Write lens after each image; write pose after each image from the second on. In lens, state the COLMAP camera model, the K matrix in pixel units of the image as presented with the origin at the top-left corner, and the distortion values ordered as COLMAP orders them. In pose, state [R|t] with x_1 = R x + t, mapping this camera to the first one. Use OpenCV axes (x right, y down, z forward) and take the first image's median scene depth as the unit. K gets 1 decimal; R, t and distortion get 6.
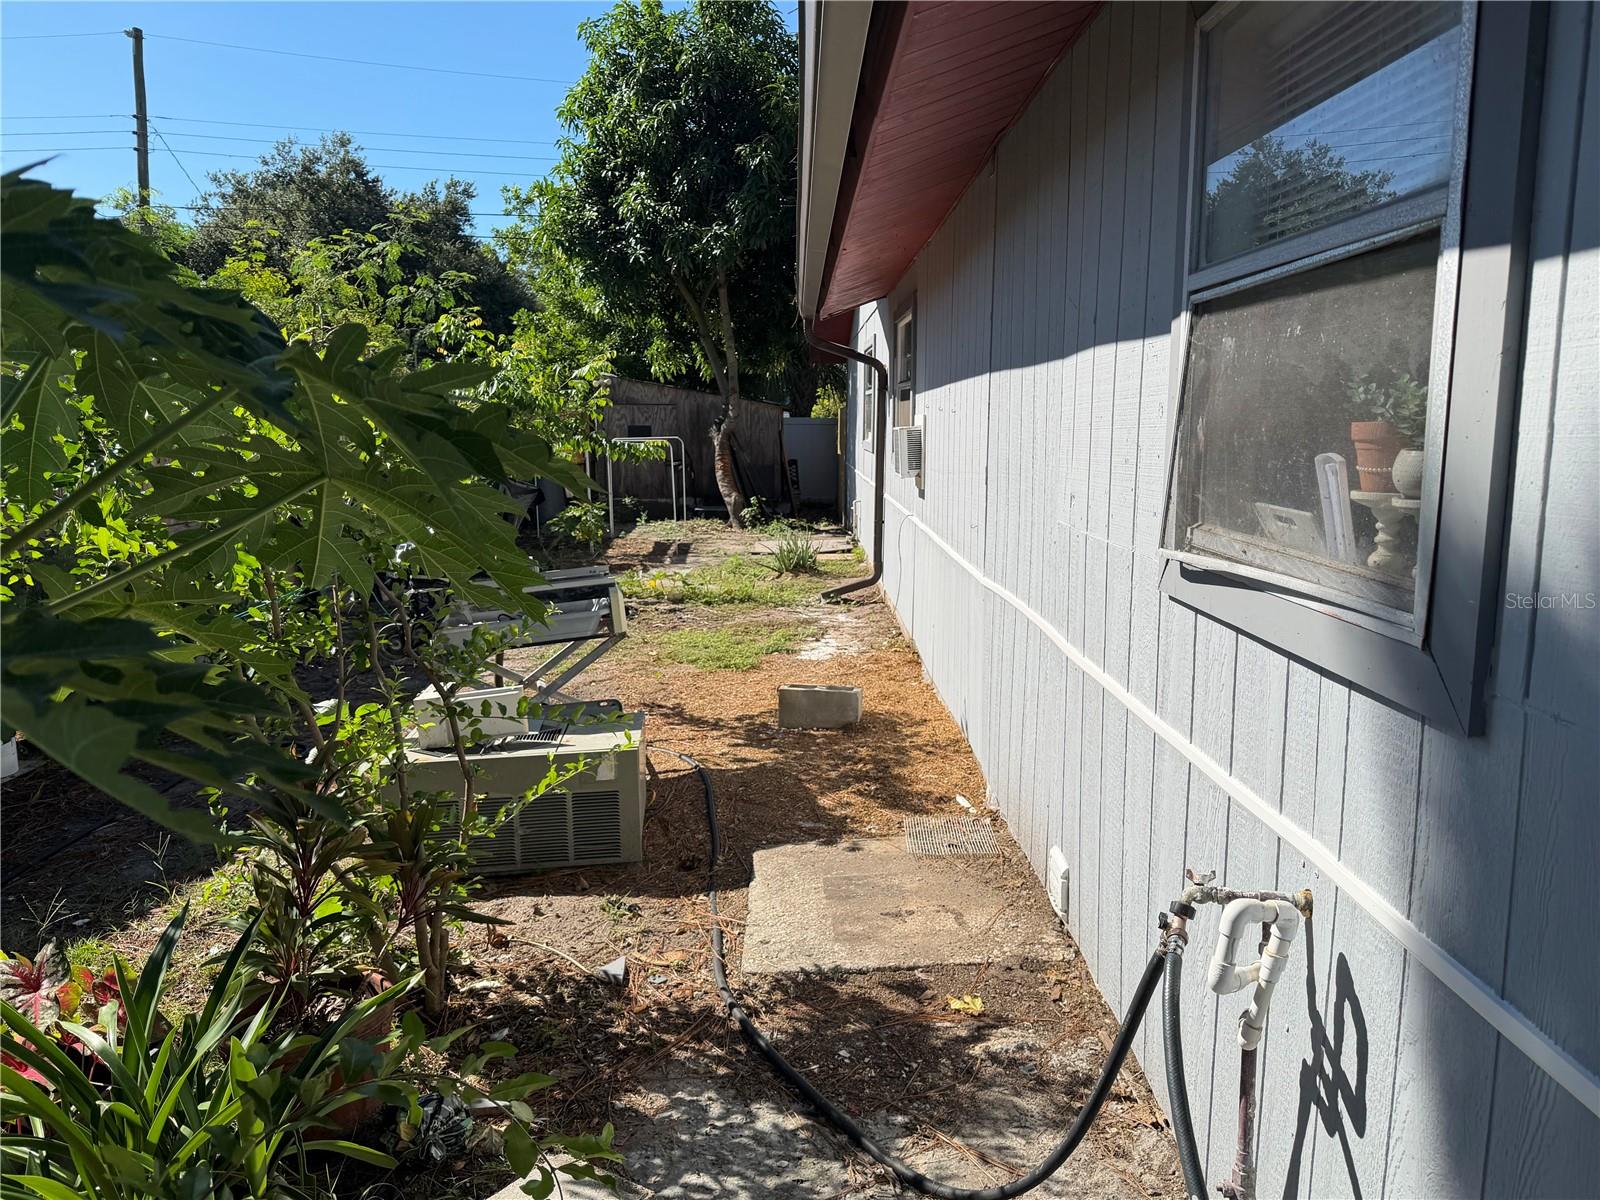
lens RADIAL K [[1177.6, 0, 800.0], [0, 1177.6, 600.0], [0, 0, 1]] dist [0.103015, -0.000319]
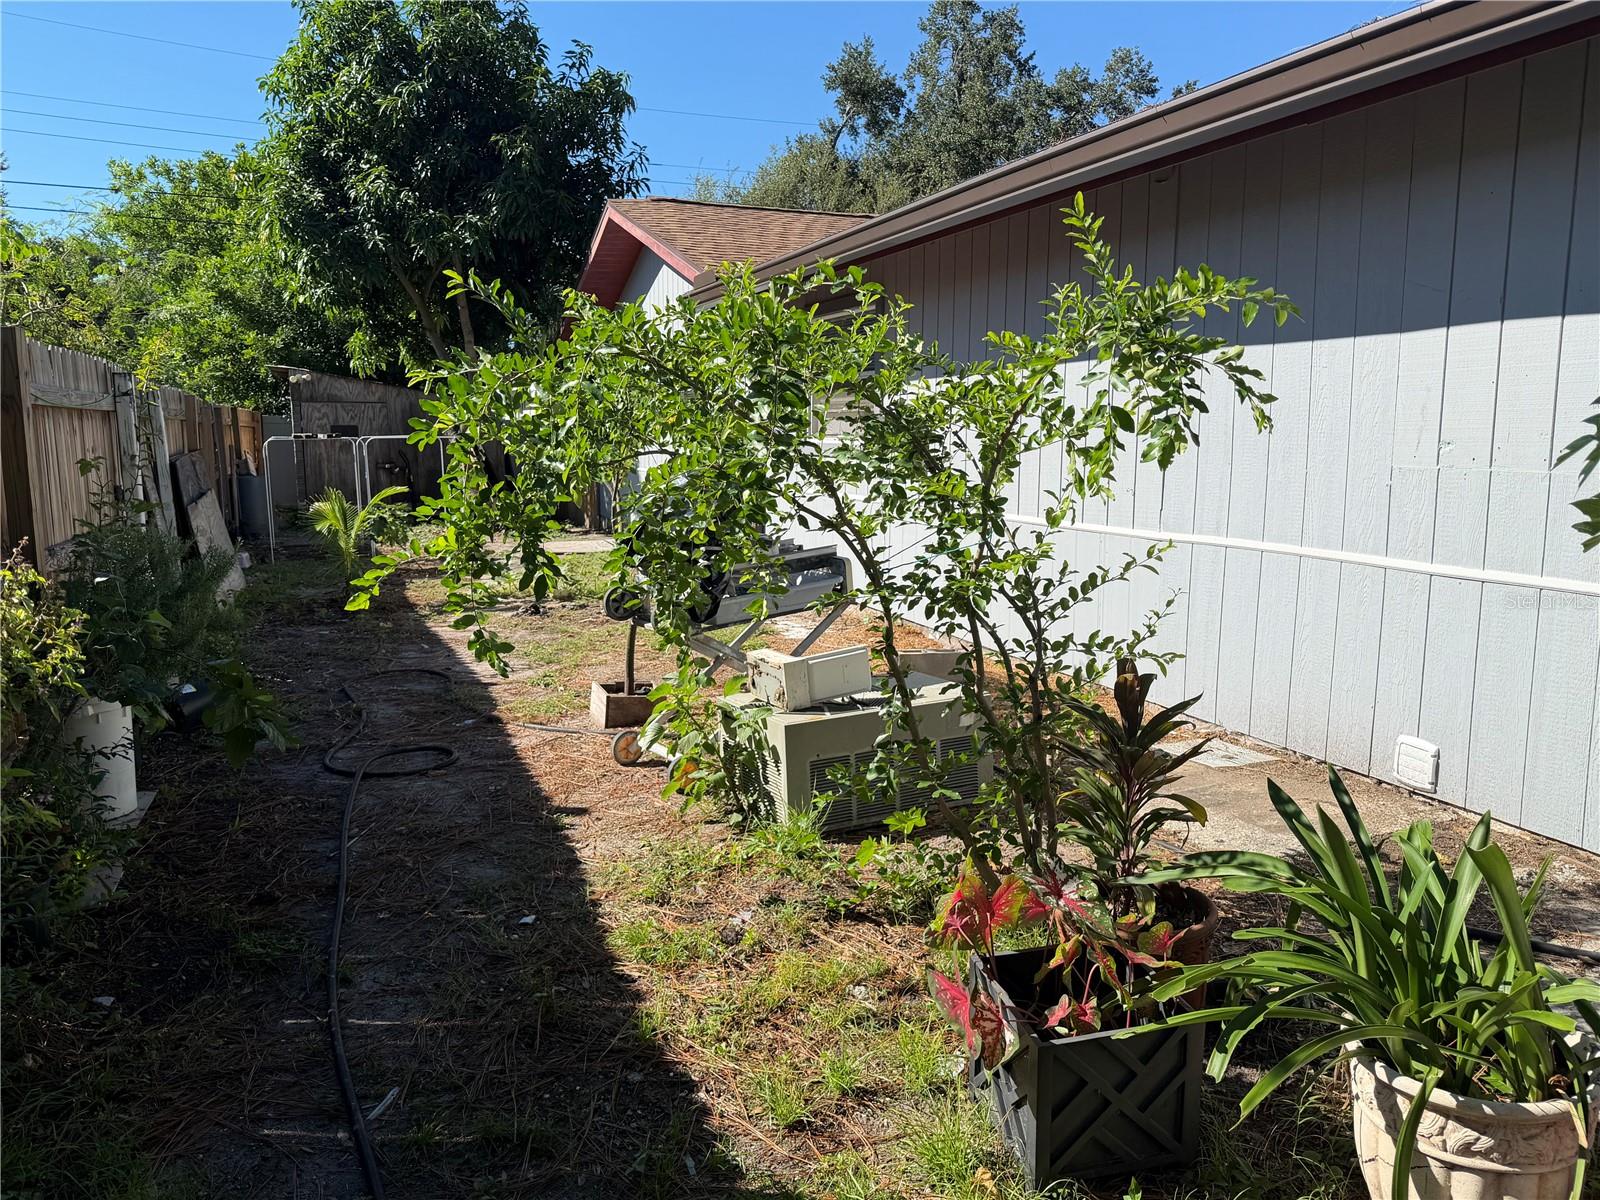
lens RADIAL K [[1182.7, 0, 800.0], [0, 1182.7, 600.0], [0, 0, 1]] dist [0.029853, -0.000443]
pose [[0.939409, -0.055891, 0.338211, -0.154345], [0.057598, 0.998327, 0.004997, 0.005851], [-0.337925, 0.014786, 0.941057, 0.011331]]
